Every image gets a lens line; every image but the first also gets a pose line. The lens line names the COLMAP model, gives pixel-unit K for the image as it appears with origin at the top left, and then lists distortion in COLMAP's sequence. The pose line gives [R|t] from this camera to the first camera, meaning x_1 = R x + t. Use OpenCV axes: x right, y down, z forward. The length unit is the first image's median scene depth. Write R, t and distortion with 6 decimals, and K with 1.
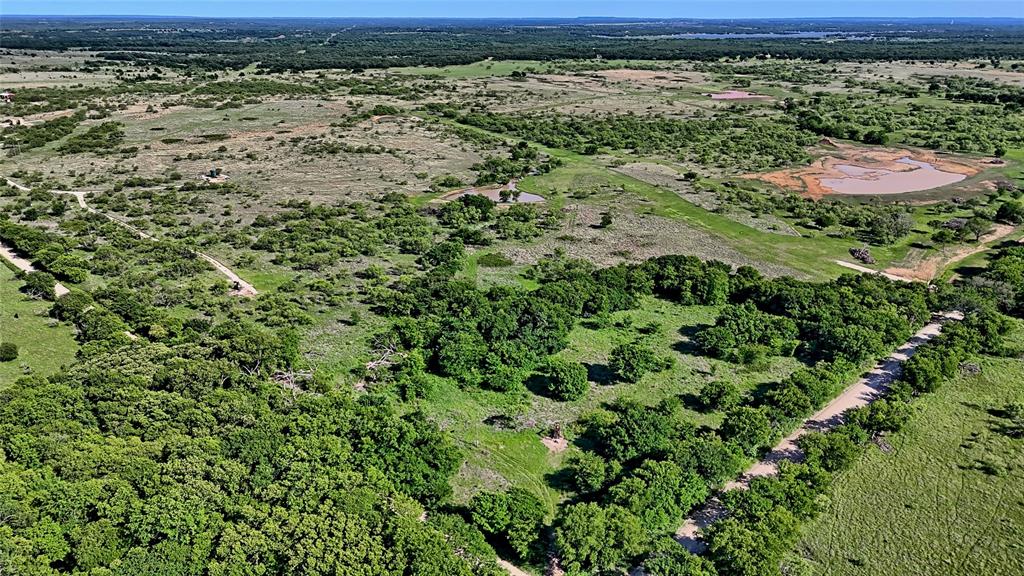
lens RADIAL K [[732.8, 0, 509.1], [0, 732.8, 287.6], [0, 0, 1]] dist [0.010980, 0.000335]
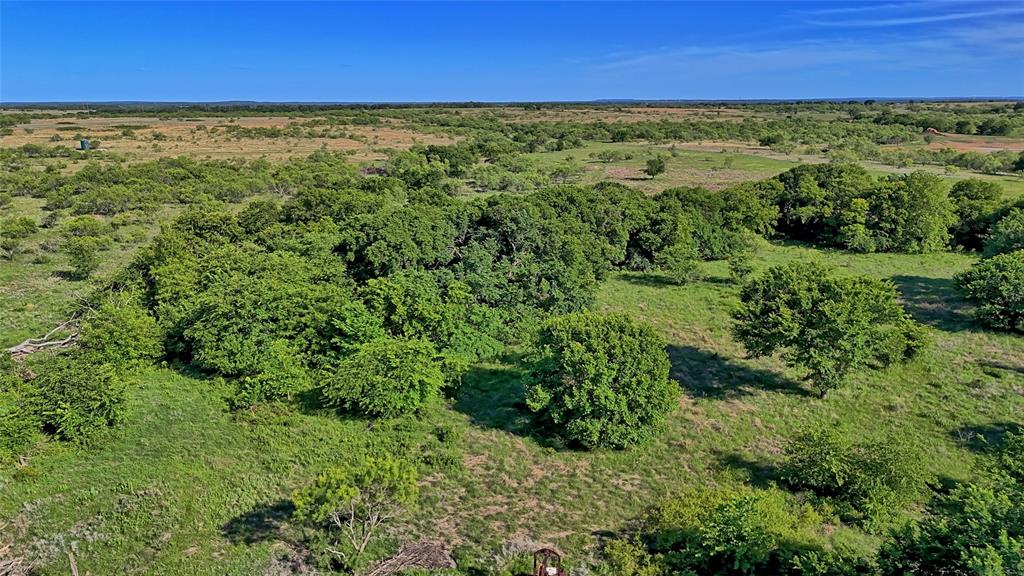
lens RADIAL K [[732.8, 0, 516.6], [0, 732.8, 288.7], [0, 0, 1]] dist [0.010980, 0.000335]
pose [[0.999827, 0.001115, -0.018570, 0.052296], [-0.003101, 0.994222, -0.107299, 0.118109], [0.018344, 0.107338, 0.994053, 0.691567]]
